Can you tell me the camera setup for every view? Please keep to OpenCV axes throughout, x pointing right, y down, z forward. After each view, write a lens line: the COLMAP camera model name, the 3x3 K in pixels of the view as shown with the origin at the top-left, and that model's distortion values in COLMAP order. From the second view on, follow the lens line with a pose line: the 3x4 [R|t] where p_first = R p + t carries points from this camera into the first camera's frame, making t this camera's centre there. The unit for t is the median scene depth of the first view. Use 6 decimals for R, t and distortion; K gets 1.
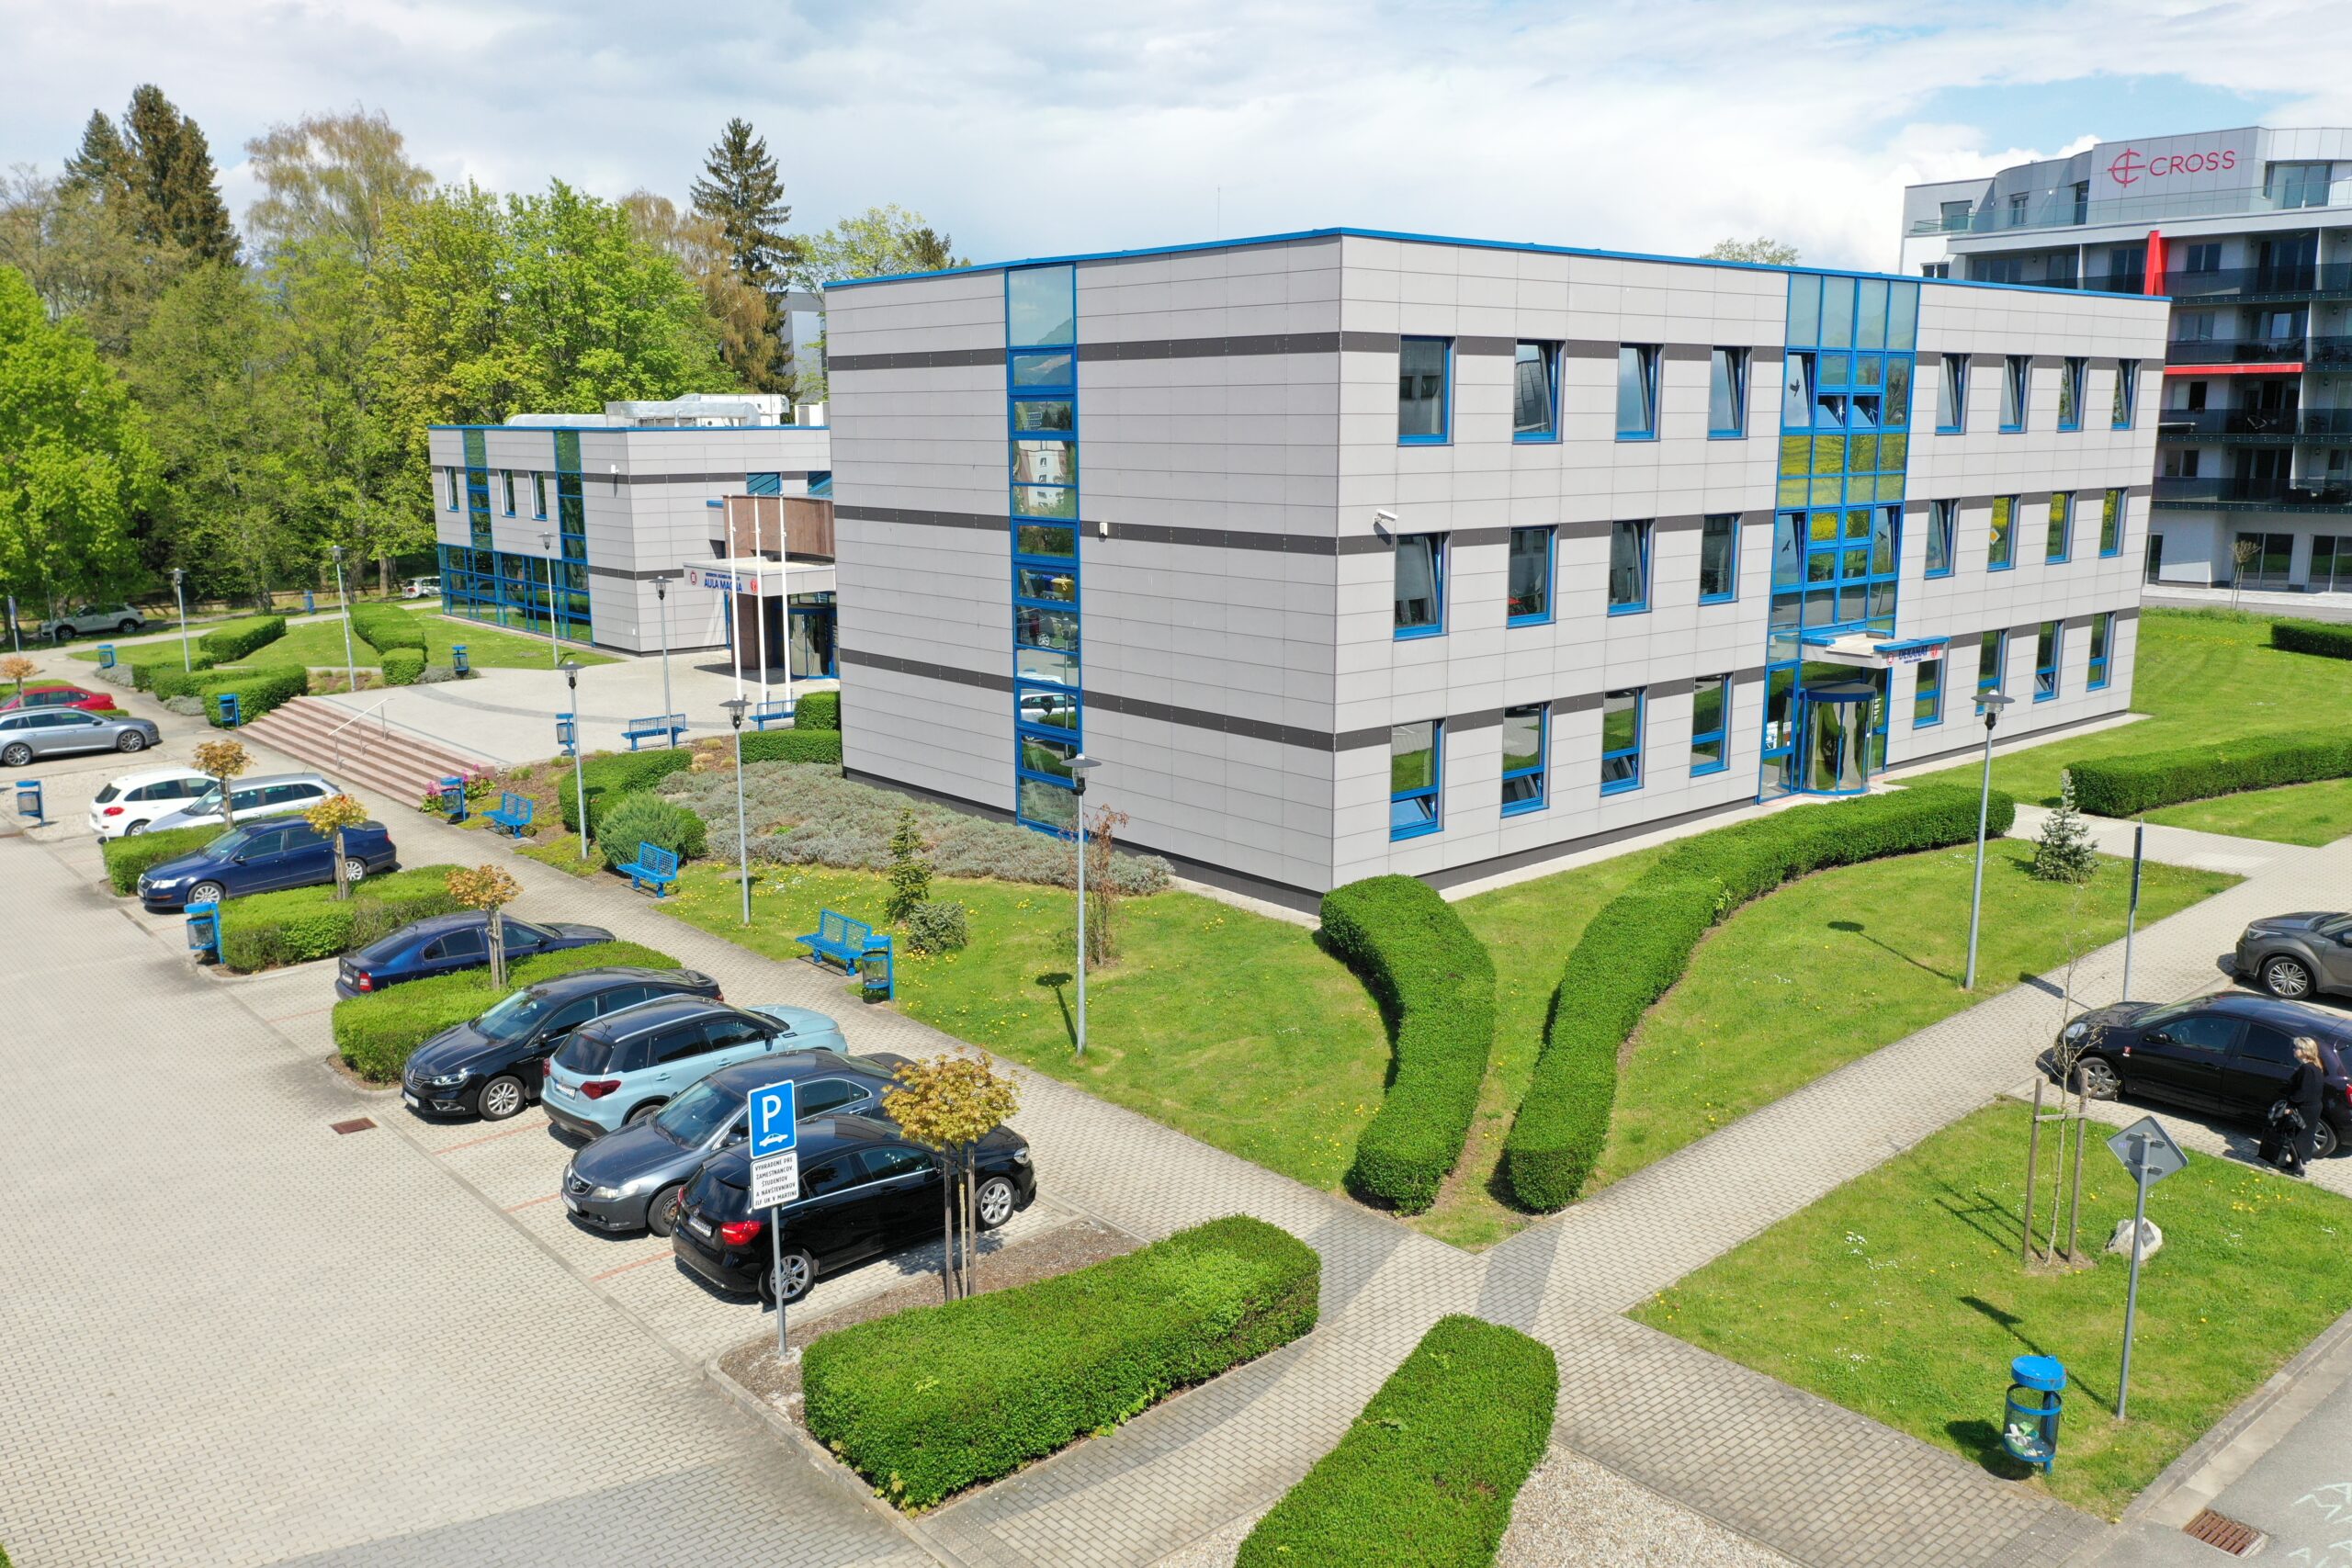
lens RADIAL K [[1879.3, 0, 1175.6], [0, 1879.3, 788.1], [0, 0, 1]] dist [0.017322, 0.001118]
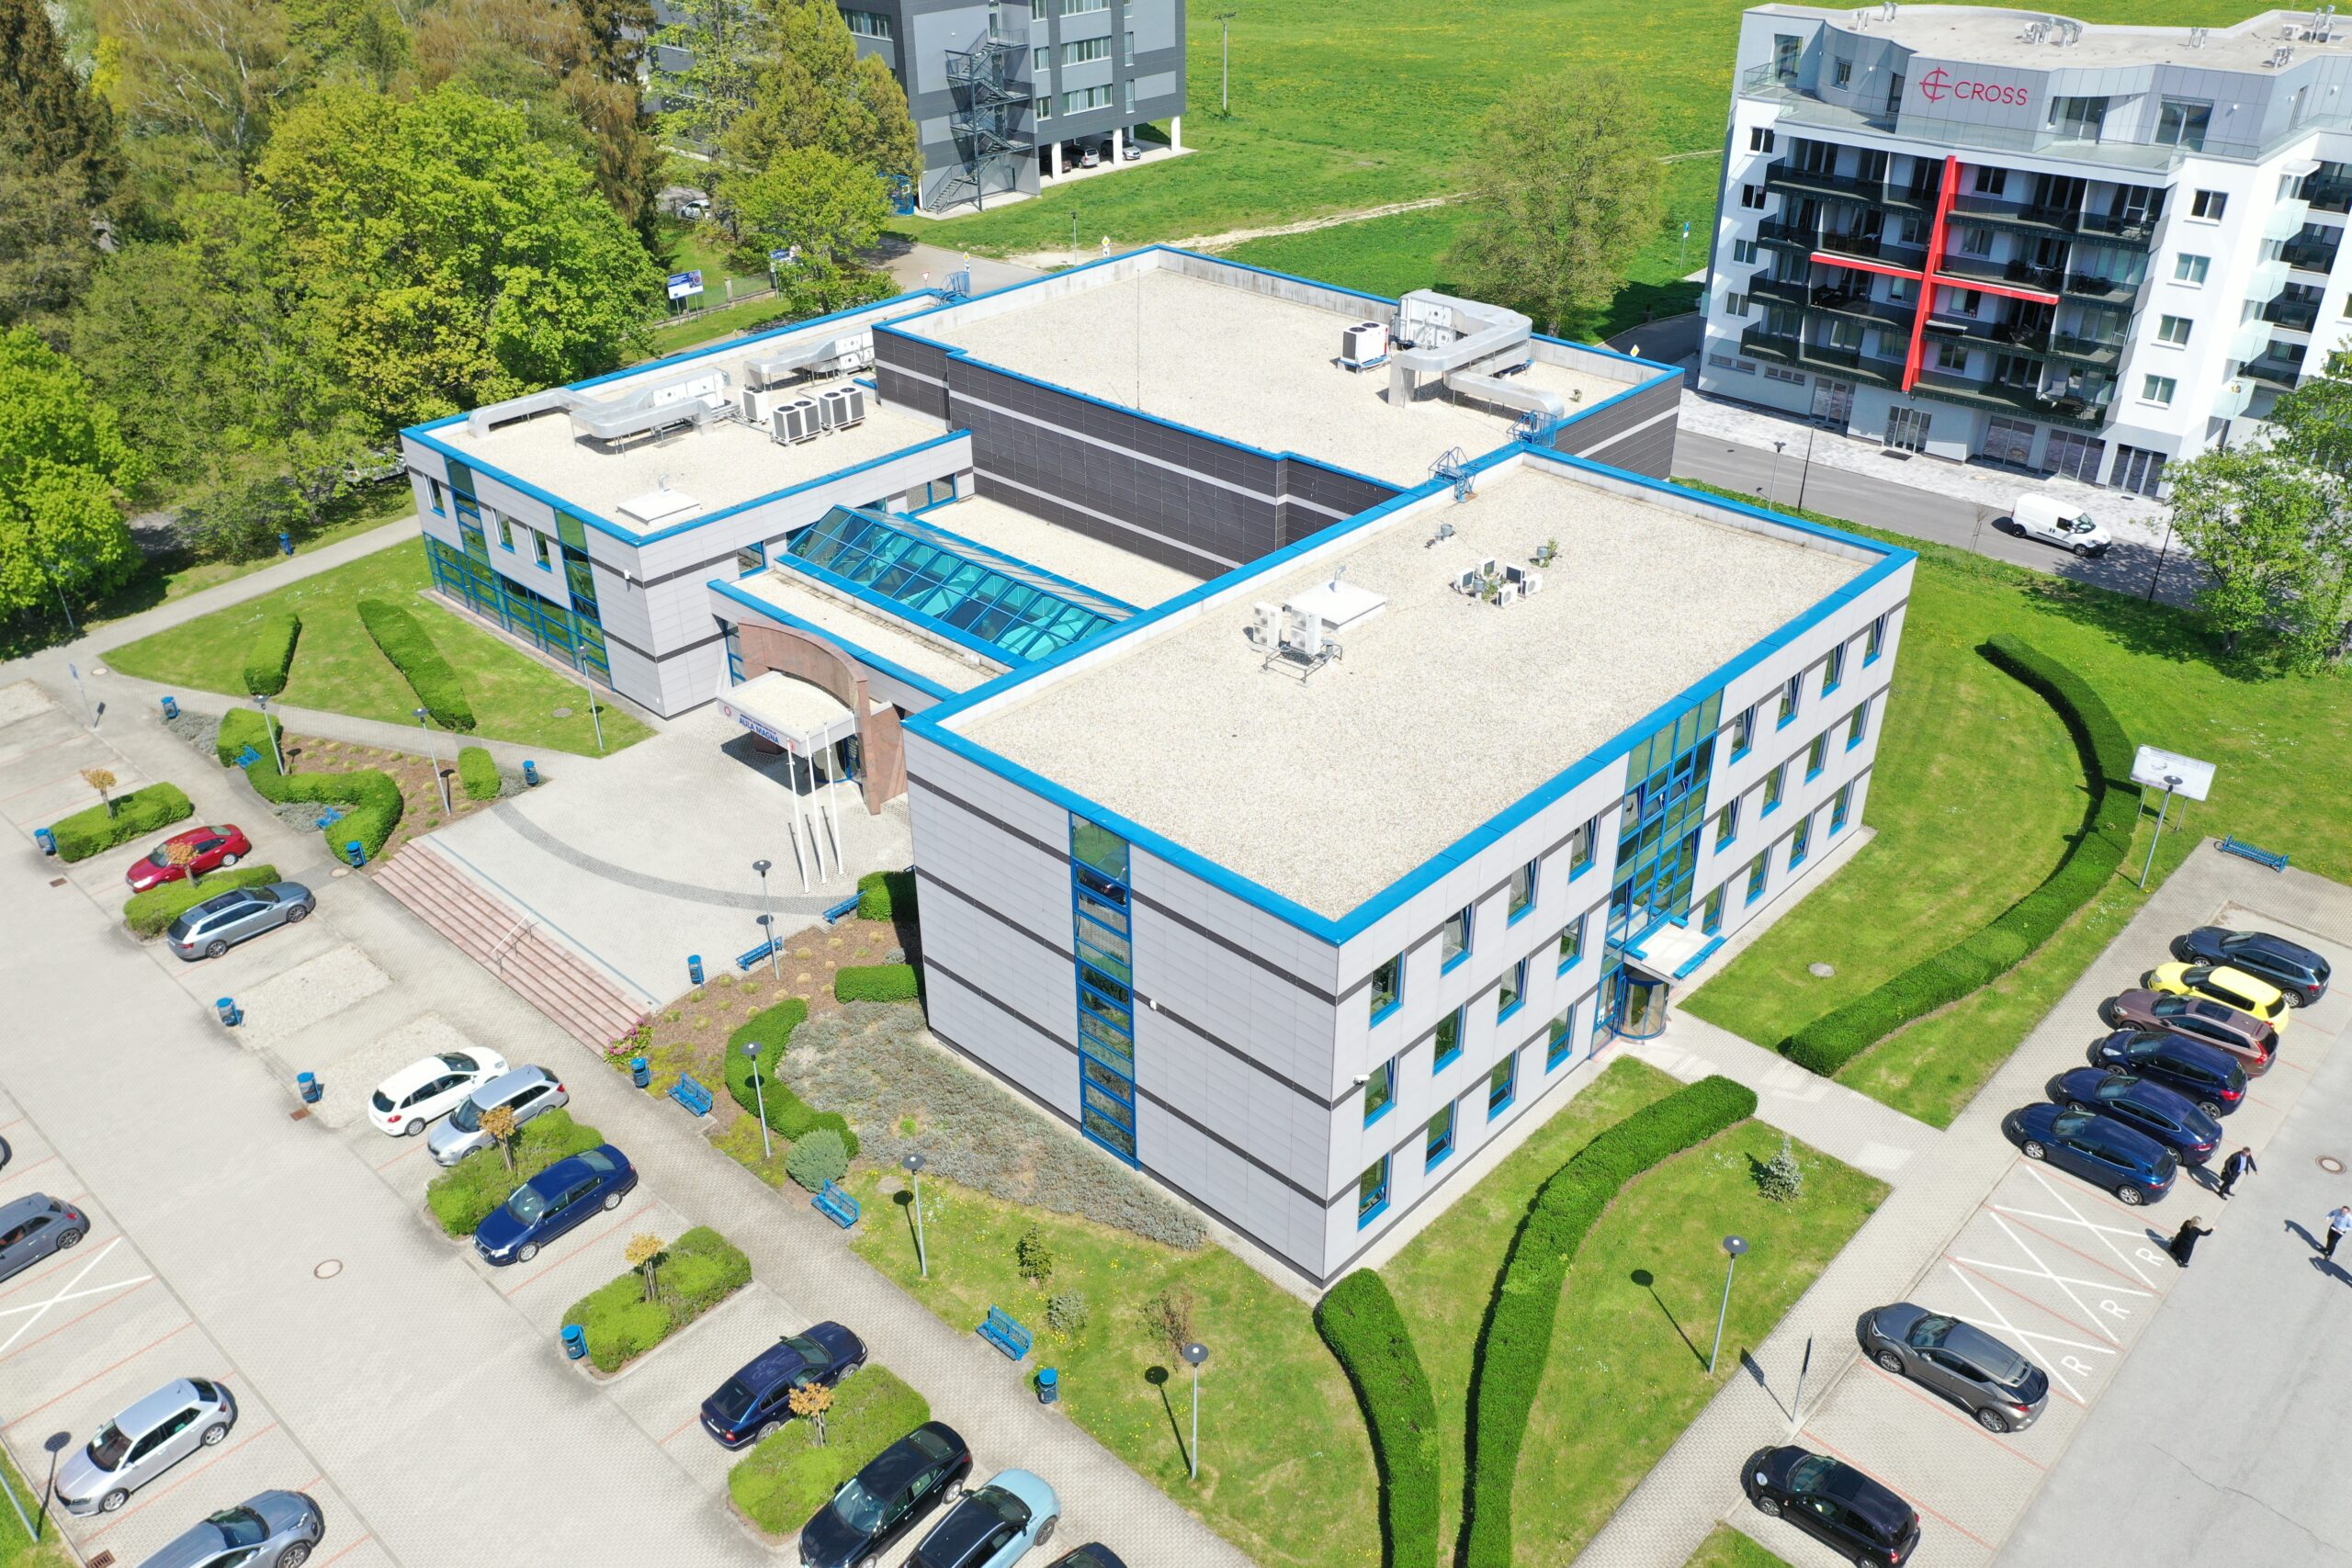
lens RADIAL K [[1879.3, 0, 1172.2], [0, 1879.3, 792.2], [0, 0, 1]] dist [0.017322, 0.001118]
pose [[0.994387, -0.055846, 0.089870, -0.133212], [0.023079, 0.943394, 0.330869, -0.709517], [-0.103261, -0.326938, 0.939388, -0.267419]]
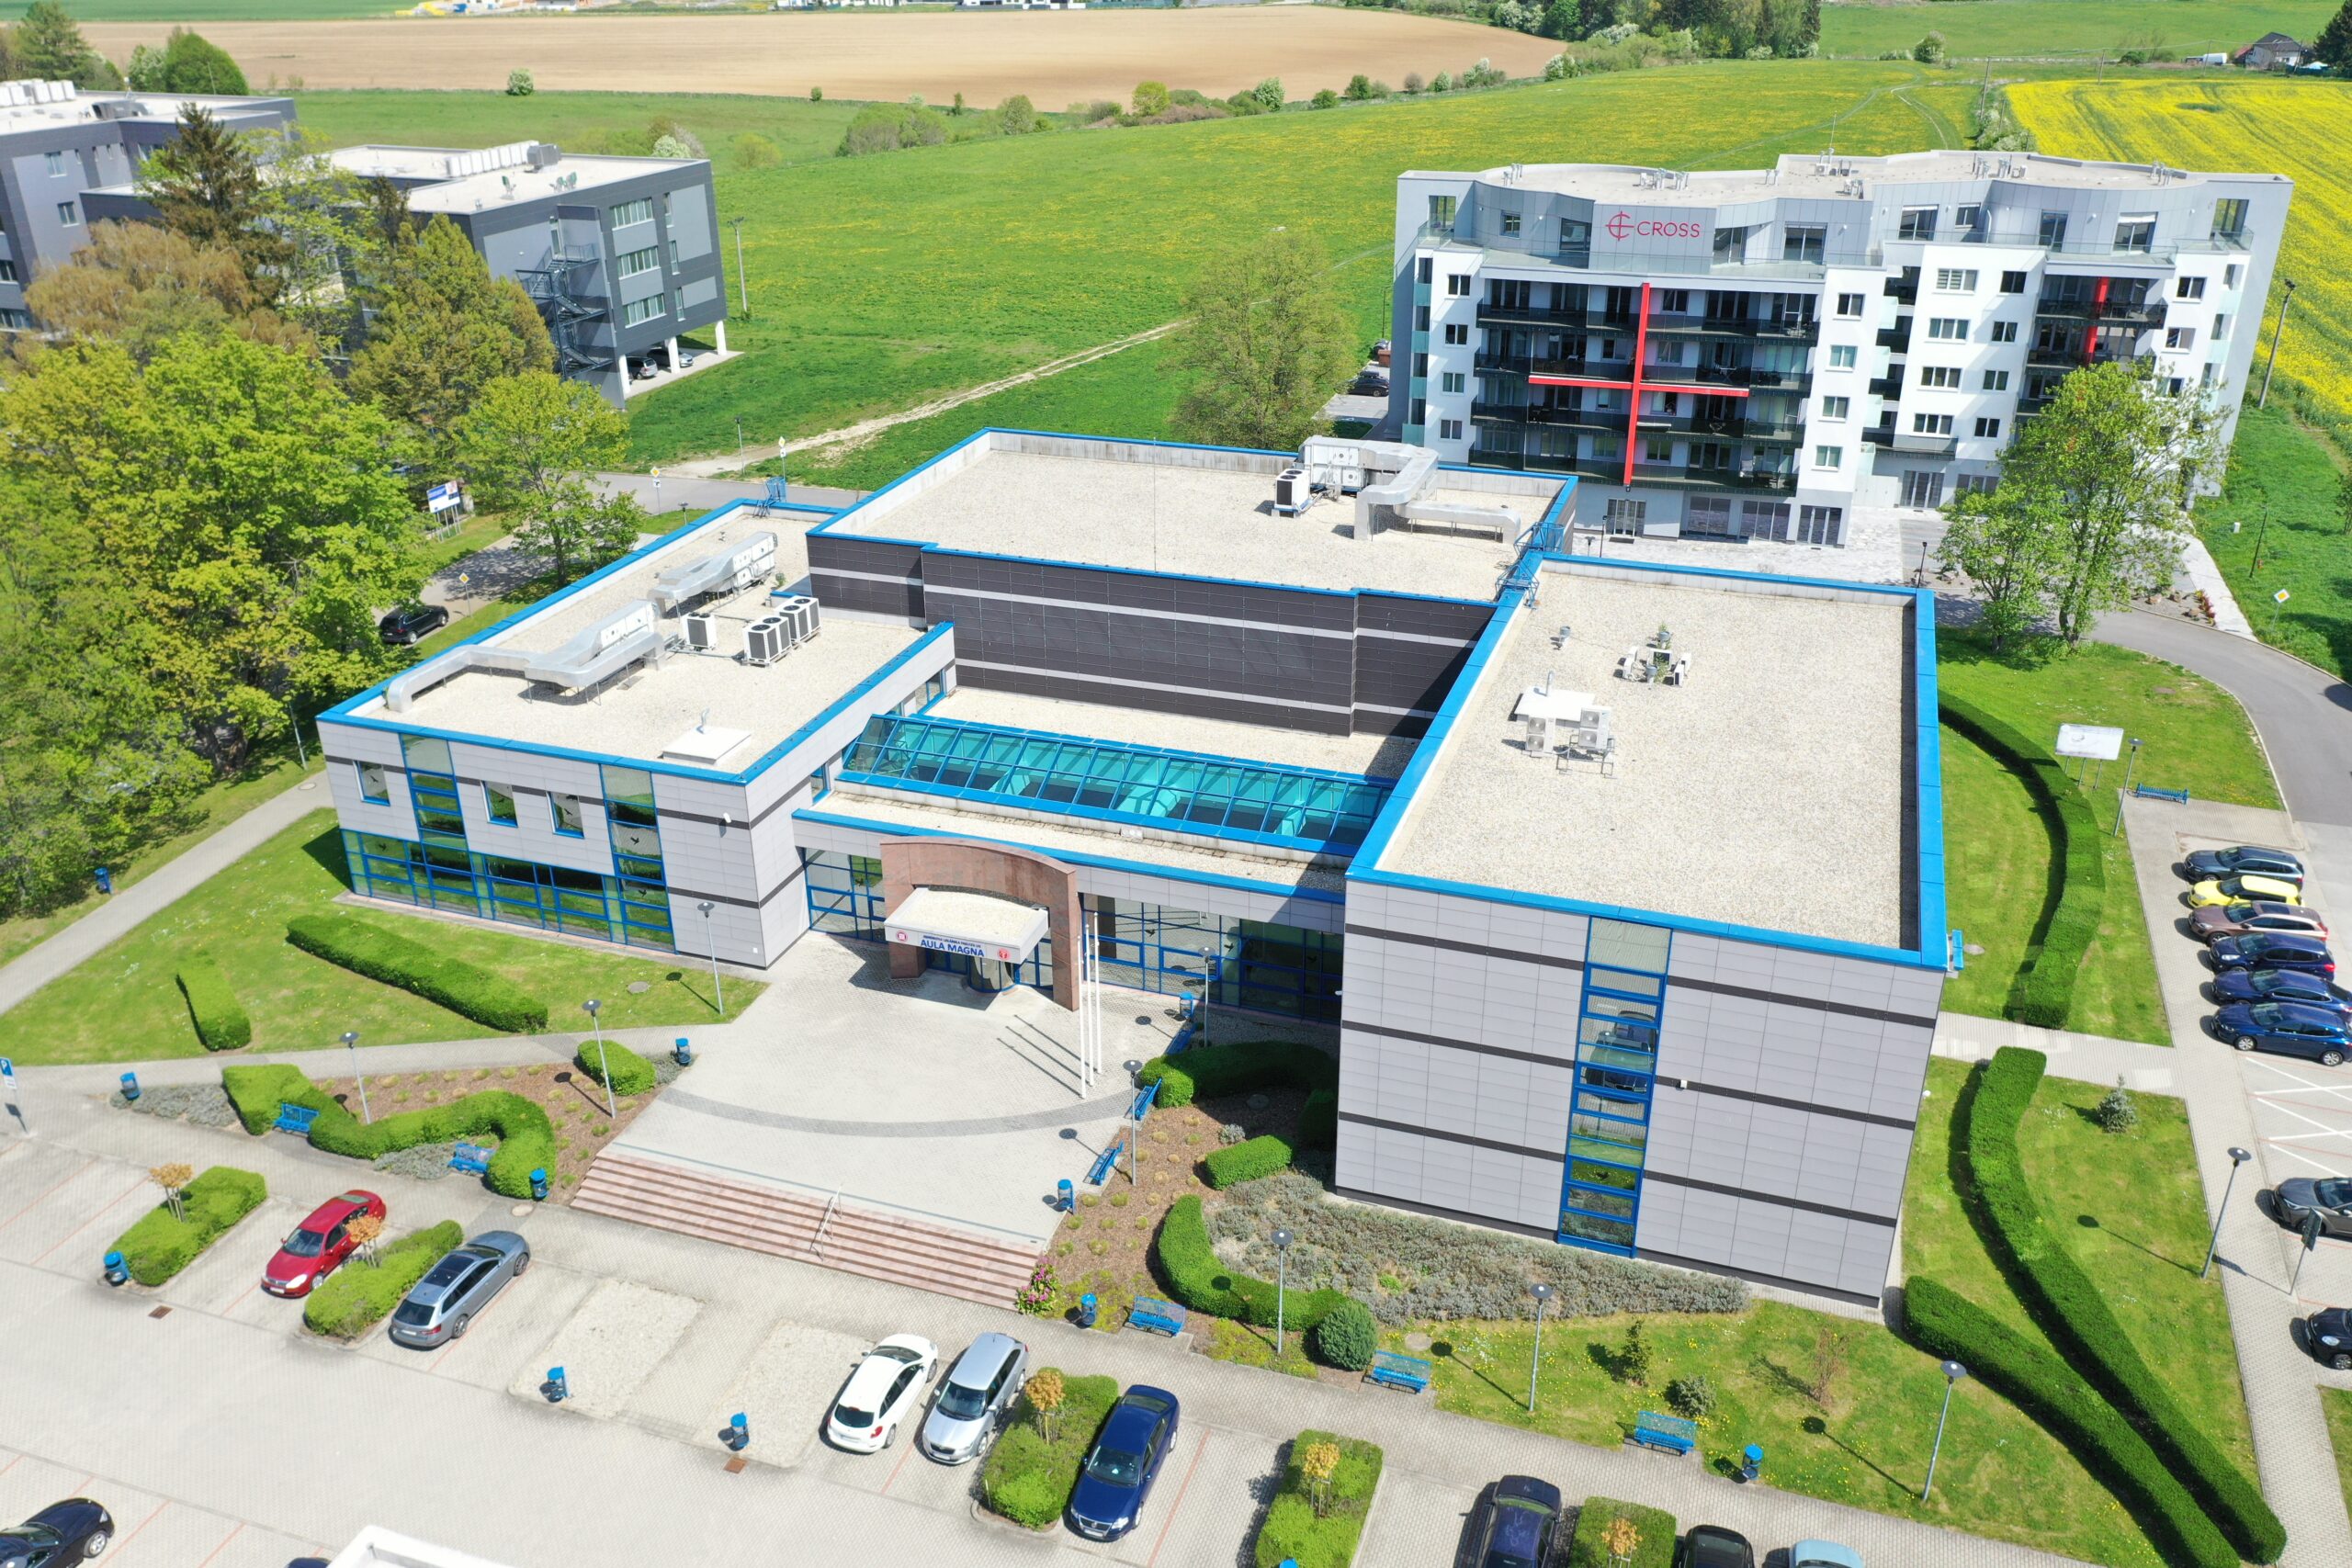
lens RADIAL K [[1879.3, 0, 1182.7], [0, 1879.3, 794.9], [0, 0, 1]] dist [0.017322, 0.001118]
pose [[0.865222, -0.218018, 0.451508, -0.938558], [0.102551, 0.958427, 0.266273, -0.743118], [-0.490789, -0.184082, 0.851610, -0.033696]]
